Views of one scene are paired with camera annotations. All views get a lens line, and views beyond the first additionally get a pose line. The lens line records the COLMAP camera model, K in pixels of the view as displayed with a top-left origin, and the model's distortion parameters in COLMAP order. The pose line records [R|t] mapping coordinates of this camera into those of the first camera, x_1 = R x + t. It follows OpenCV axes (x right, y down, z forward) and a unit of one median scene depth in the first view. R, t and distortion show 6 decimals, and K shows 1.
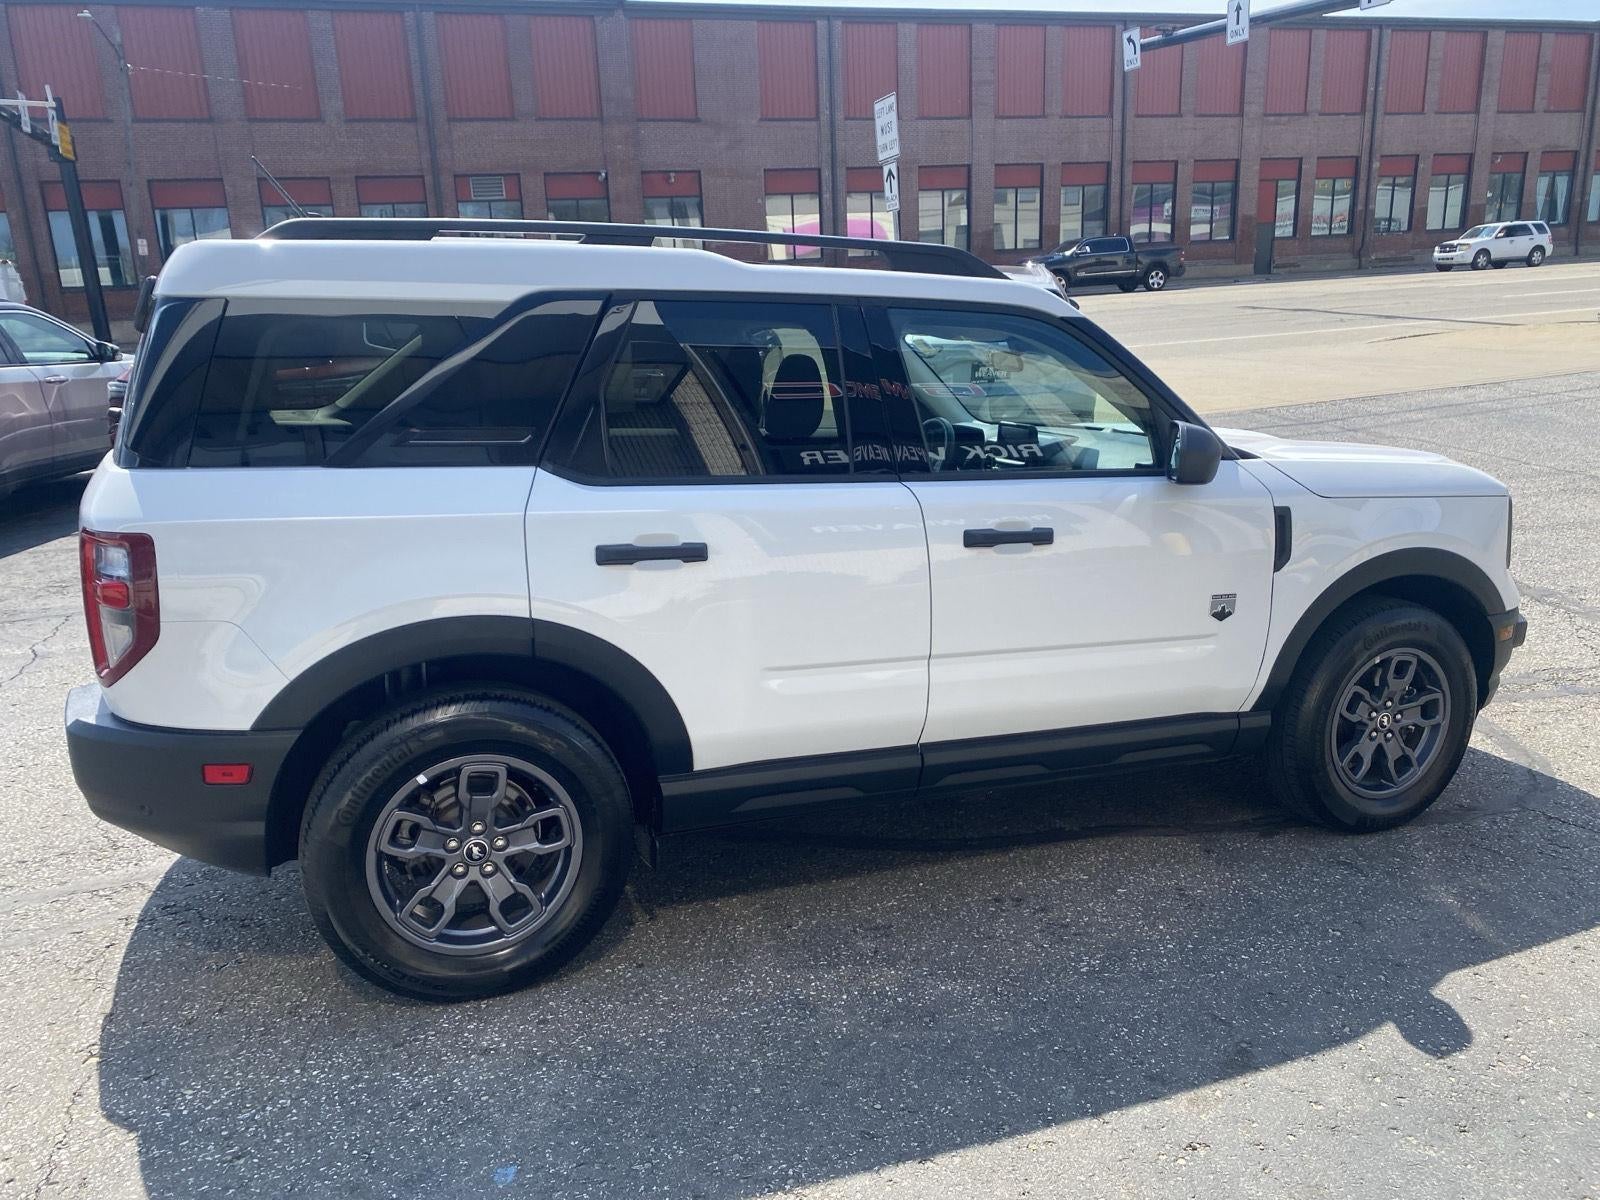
lens RADIAL K [[1216.4, 0, 793.3], [0, 1216.4, 595.7], [0, 0, 1]] dist [0.017619, -0.008427]
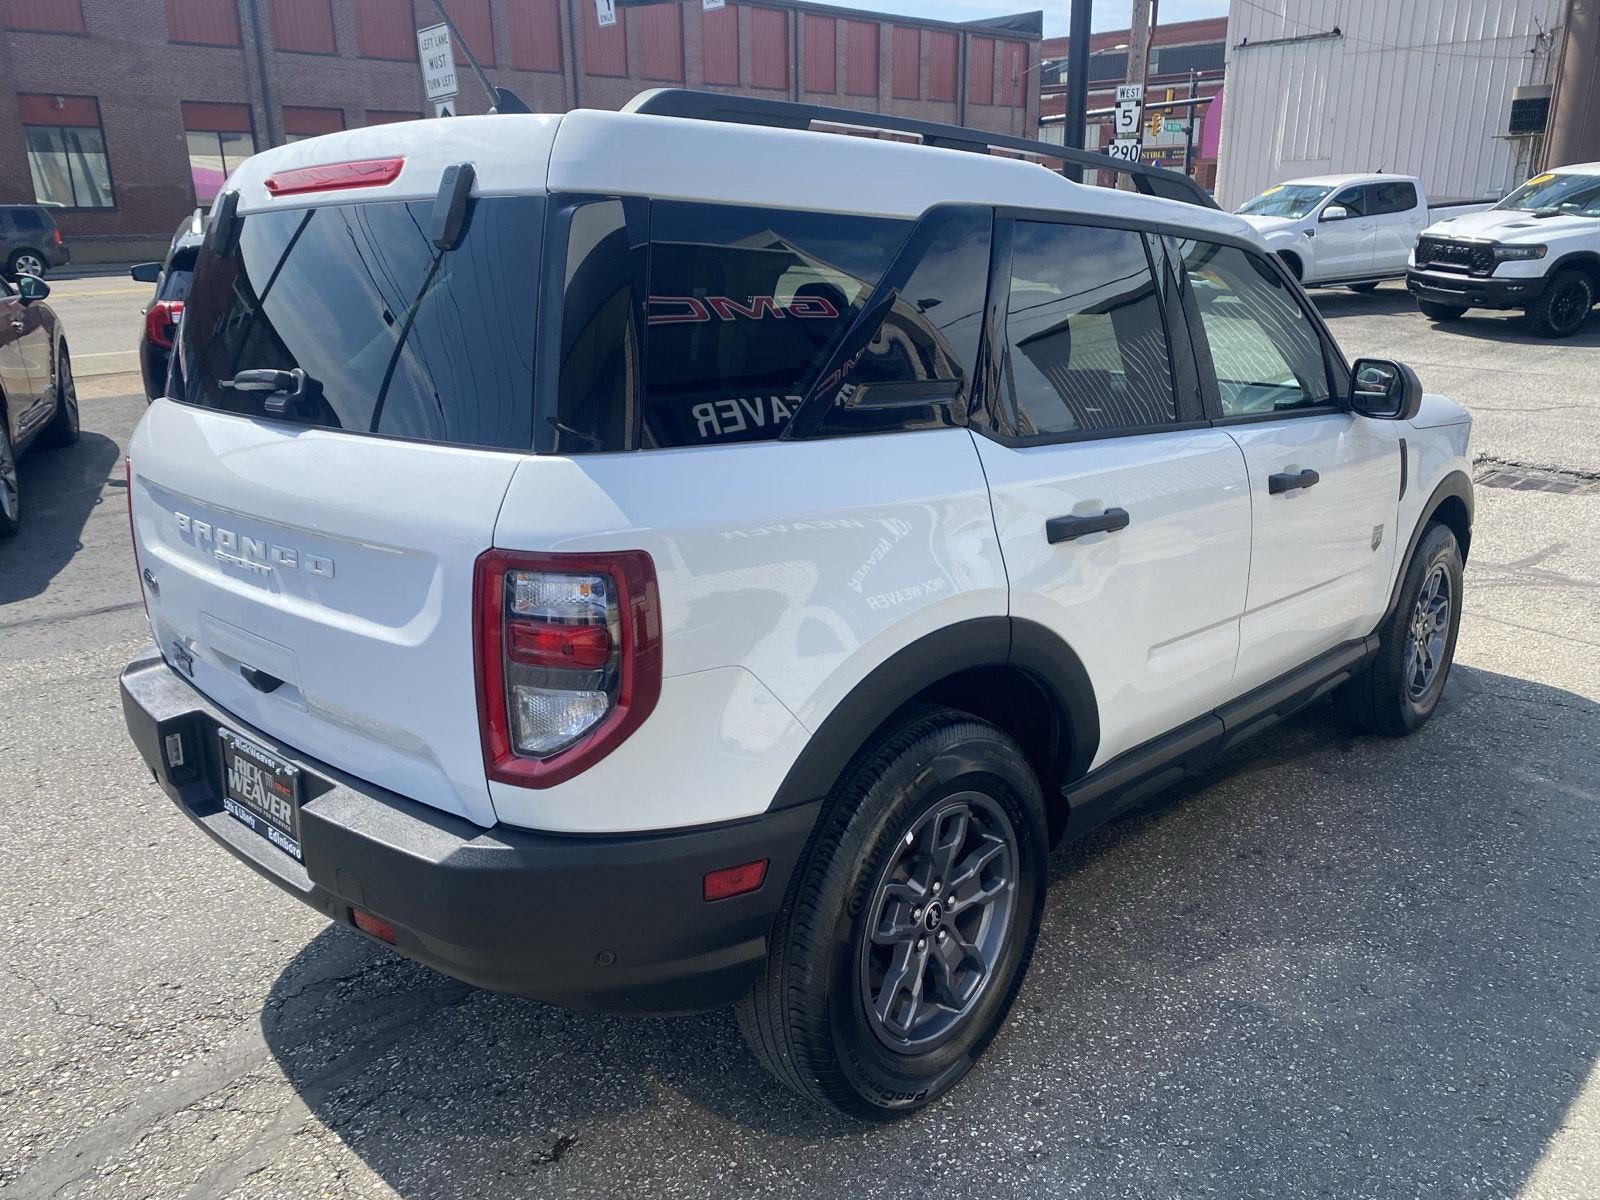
lens RADIAL K [[1225.2, 0, 800.0], [0, 1225.2, 600.0], [0, 0, 1]] dist [0.012146, 0.002476]
pose [[0.898401, -0.103937, 0.426700, -0.541193], [0.090624, 0.994555, 0.051451, -0.036035], [-0.429725, -0.007554, 0.902928, 0.262274]]
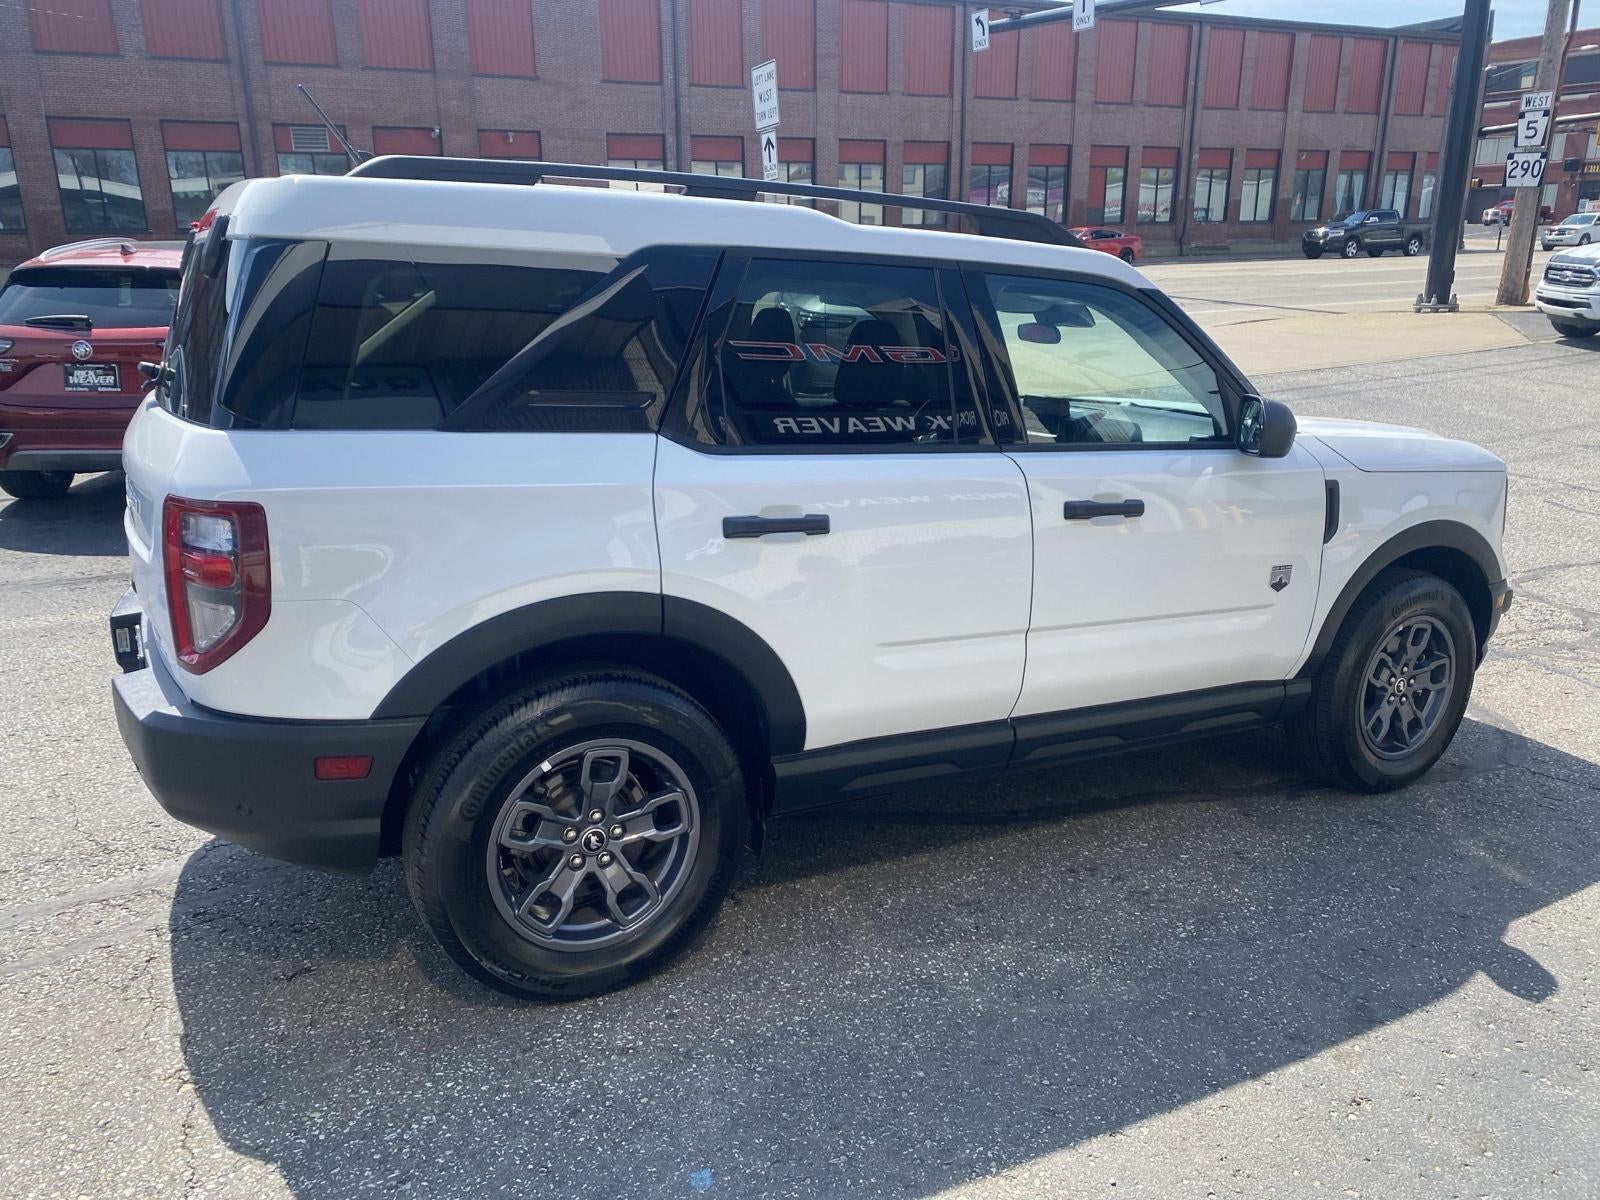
lens RADIAL K [[1220.1, 0, 800.0], [0, 1220.1, 600.0], [0, 0, 1]] dist [0.018389, -0.008437]
pose [[0.989709, -0.008523, 0.142844, -0.193888], [0.005114, 0.999694, 0.024216, 0.000984], [-0.143007, -0.023237, 0.989449, 0.038142]]
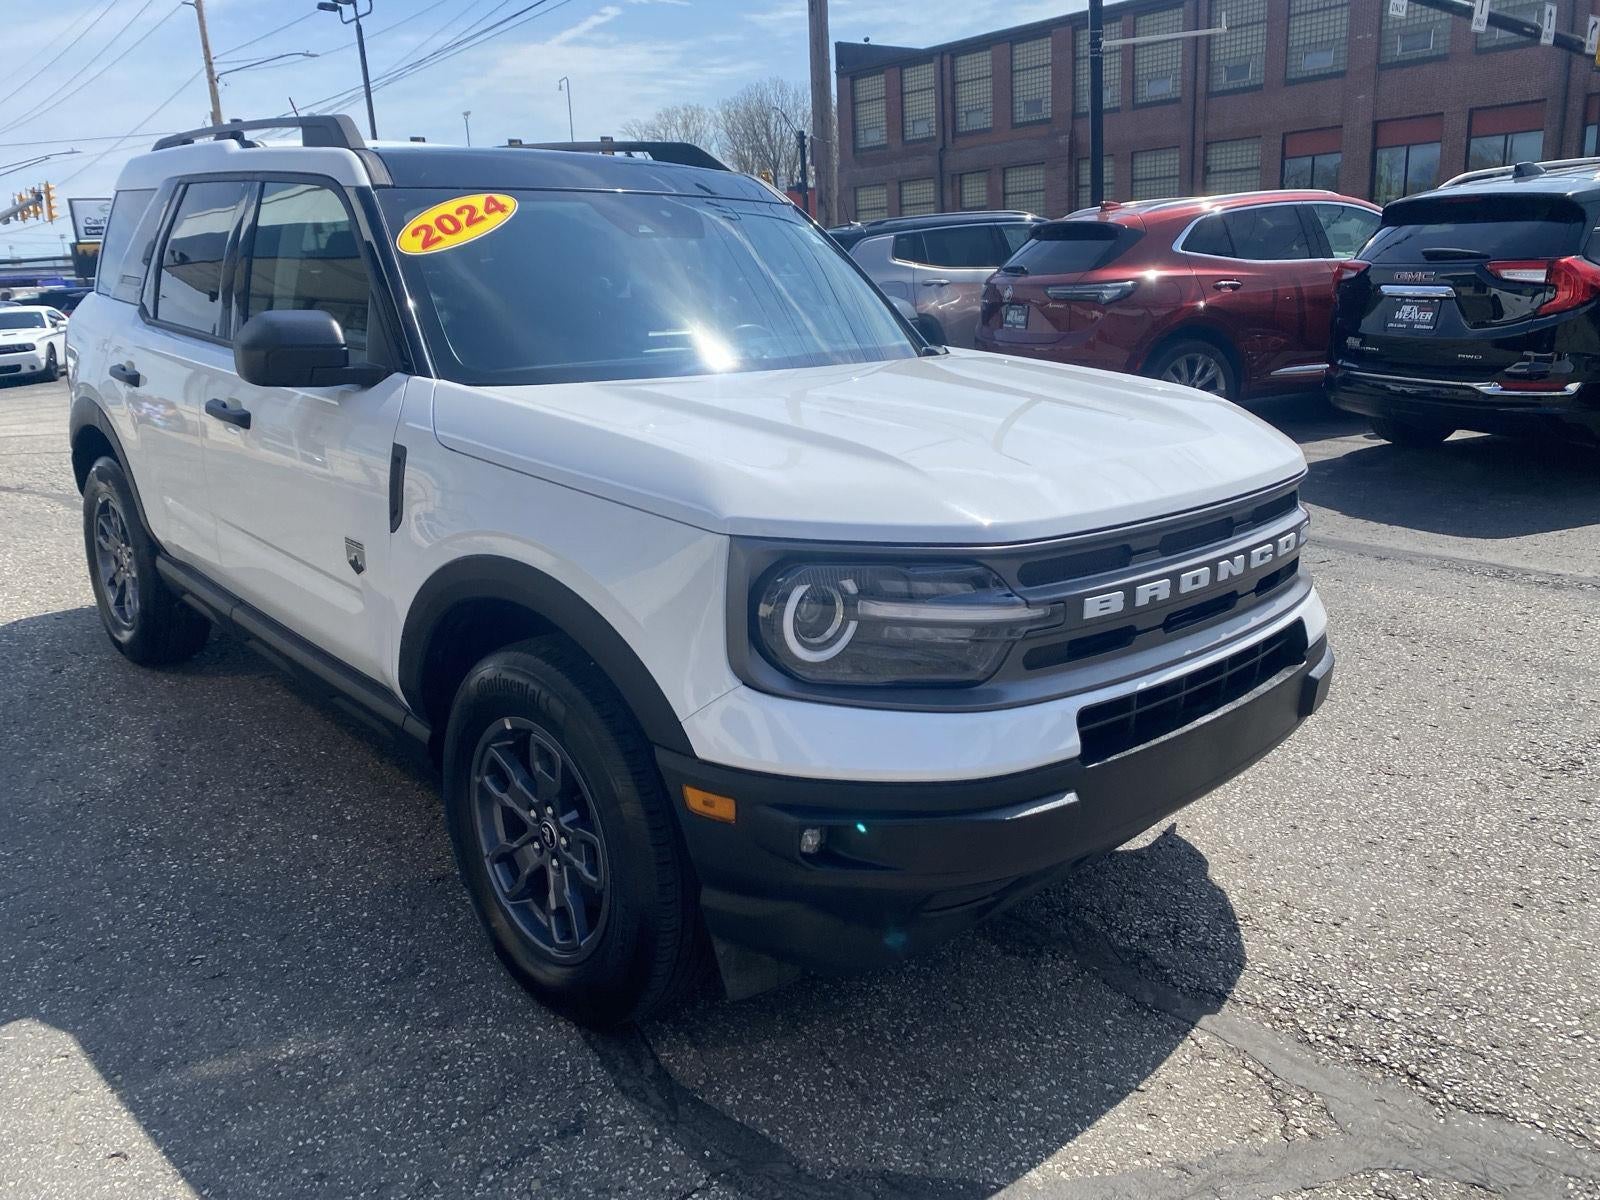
lens RADIAL K [[1227.9, 0, 787.4], [0, 1227.9, 562.0], [0, 0, 1]] dist [0.013015, -0.004335]
pose [[0.371470, 0.237183, -0.897638, 1.164099], [-0.209111, 0.963351, 0.168010, -0.177997], [0.904590, 0.125295, 0.407453, 0.922039]]
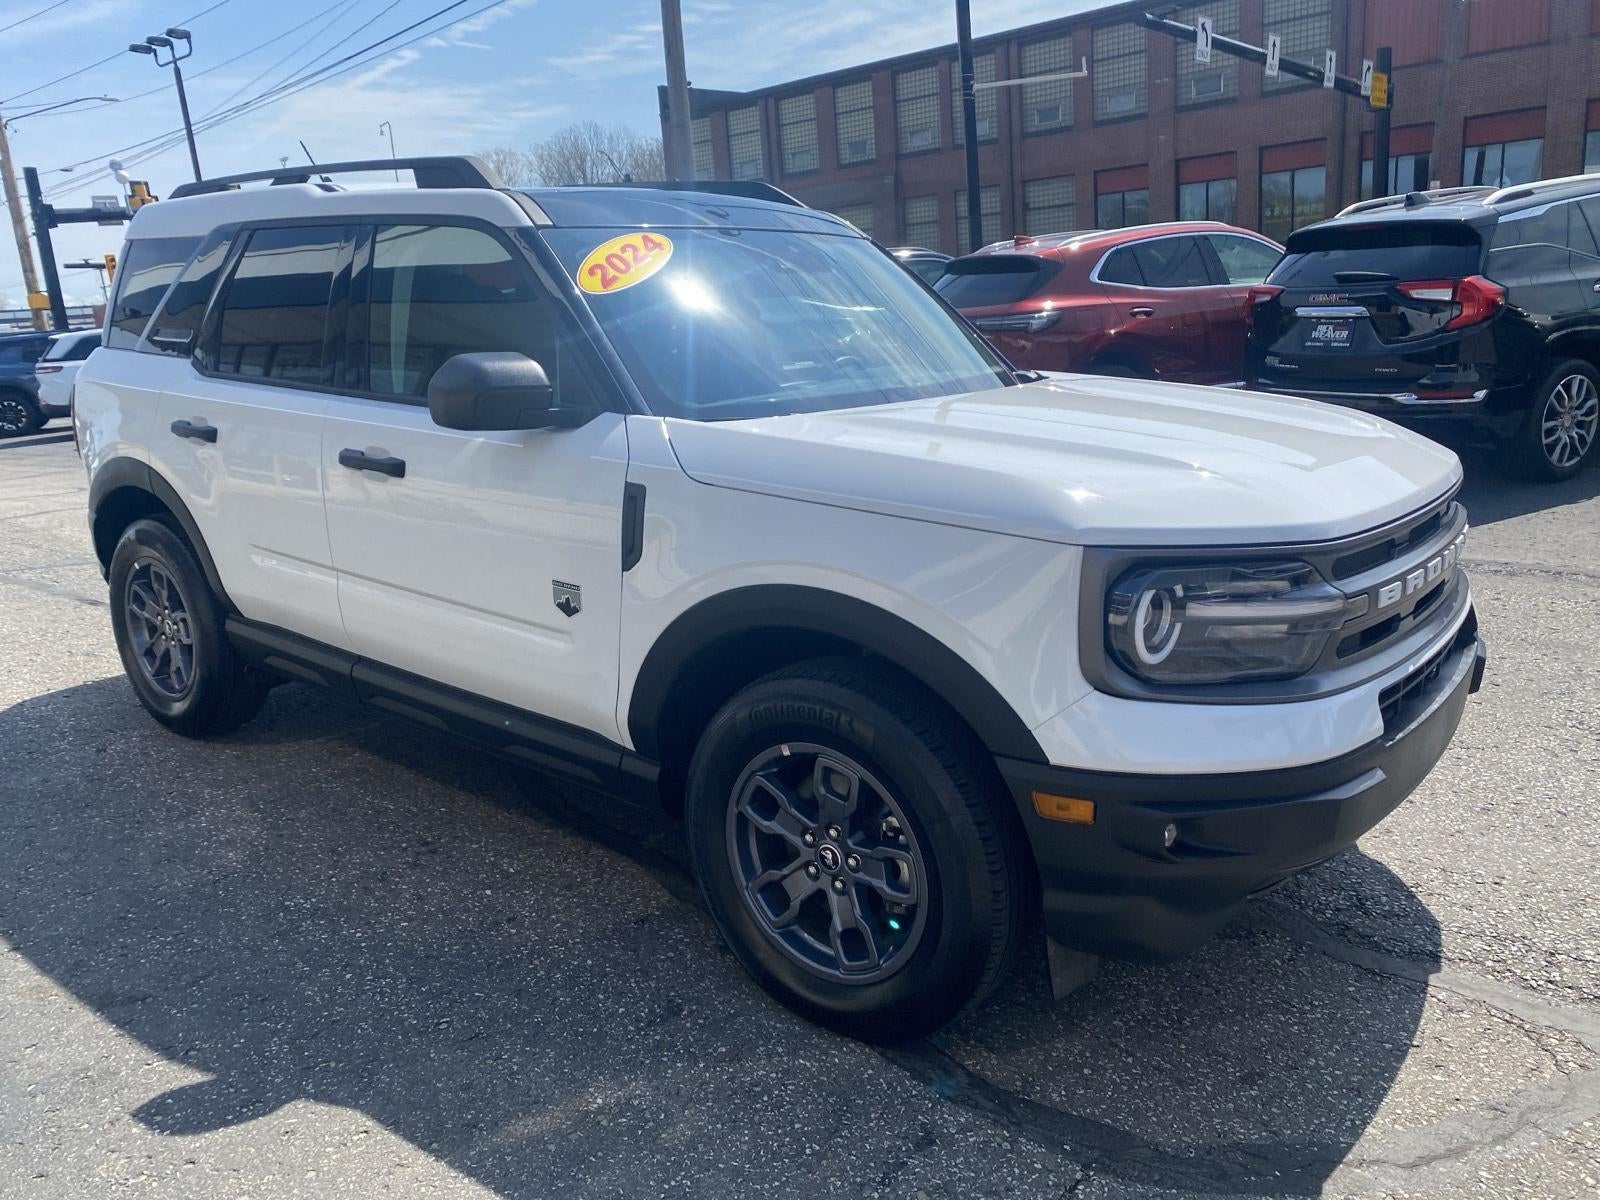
lens RADIAL K [[1225.0, 0, 789.6], [0, 1225.0, 577.9], [0, 0, 1]] dist [0.014275, -0.006930]
pose [[0.502979, 0.195696, -0.841852, 1.074936], [-0.173125, 0.977101, 0.123700, -0.124583], [0.846782, 0.083528, 0.525341, 0.703566]]
